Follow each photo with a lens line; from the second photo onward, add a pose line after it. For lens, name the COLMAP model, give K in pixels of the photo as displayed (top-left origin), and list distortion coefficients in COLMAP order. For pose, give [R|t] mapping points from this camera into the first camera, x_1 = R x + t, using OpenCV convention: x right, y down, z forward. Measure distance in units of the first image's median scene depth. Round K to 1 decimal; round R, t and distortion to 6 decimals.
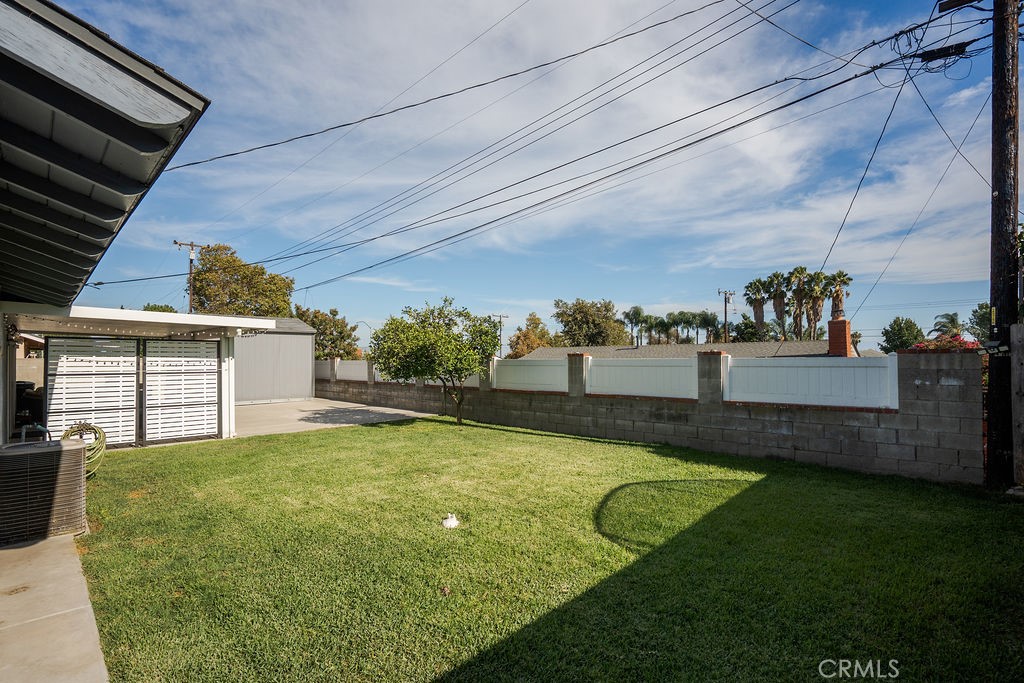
lens RADIAL K [[473.6, 0, 512.5], [0, 473.6, 347.0], [0, 0, 1]] dist [-0.031655, 0.004987]
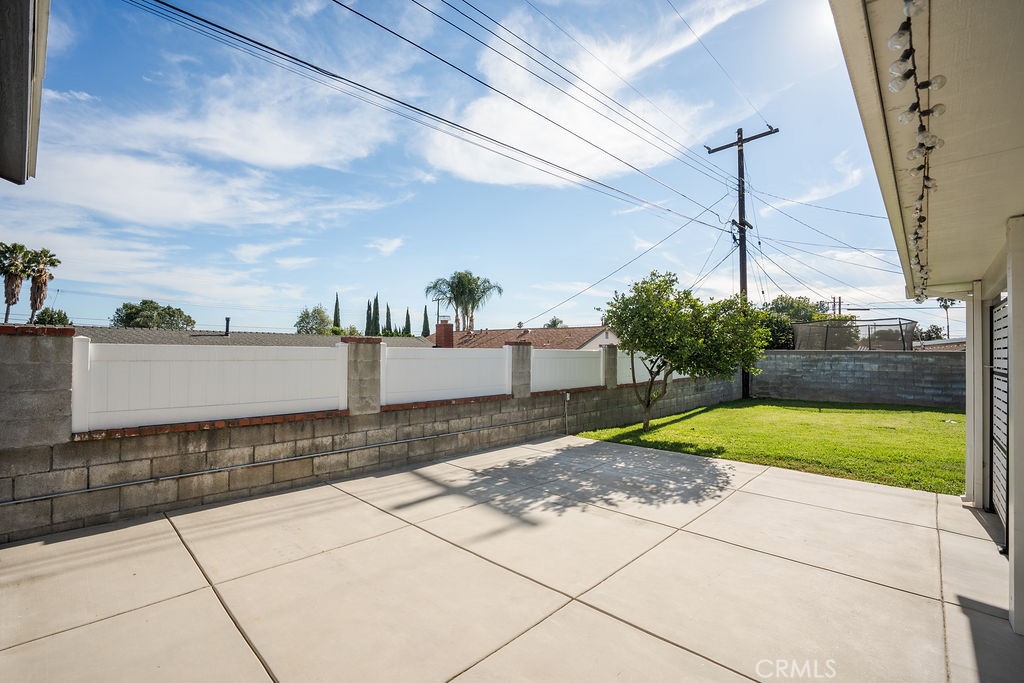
lens RADIAL K [[473.6, 0, 509.8], [0, 473.6, 341.1], [0, 0, 1]] dist [-0.031655, 0.004987]
pose [[-0.059893, 0.035465, 0.997575, -0.763909], [-0.030386, 0.998841, -0.037335, 0.039614], [-0.997742, -0.032549, -0.058746, 1.070864]]
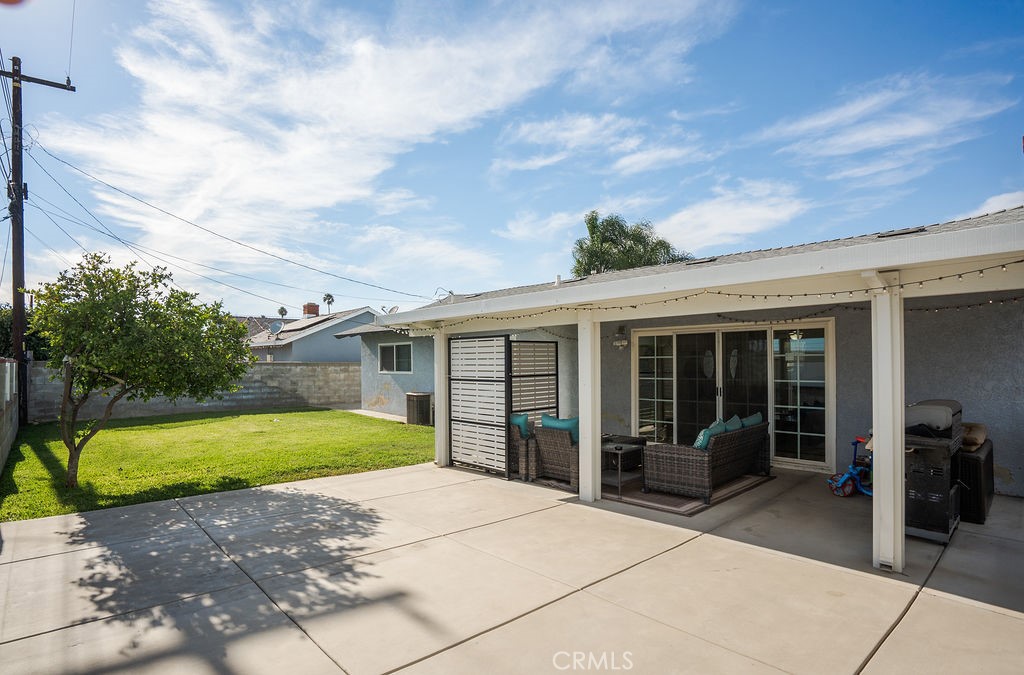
lens RADIAL K [[507.8, 0, 482.7], [0, 507.8, 356.6], [0, 0, 1]] dist [-0.035869, 0.002572]
pose [[-0.998753, 0.014106, 0.047887, -0.517651], [0.012431, 0.999307, -0.035095, 0.033744], [-0.048348, -0.034456, -0.998236, 1.291051]]
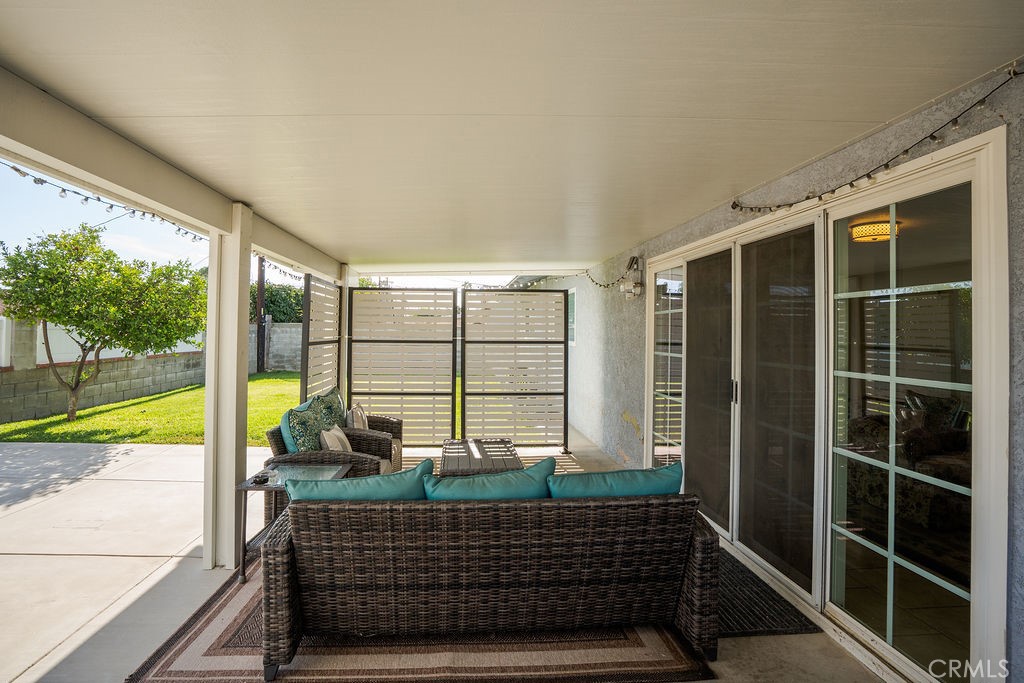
lens RADIAL K [[495.1, 0, 488.9], [0, 495.1, 324.1], [0, 0, 1]] dist [-0.016097, 0.000225]
pose [[-0.748757, 0.010287, 0.662764, -0.837848], [-0.019807, 0.999086, -0.037884, 0.036986], [-0.662548, -0.041493, -0.747869, 0.939981]]
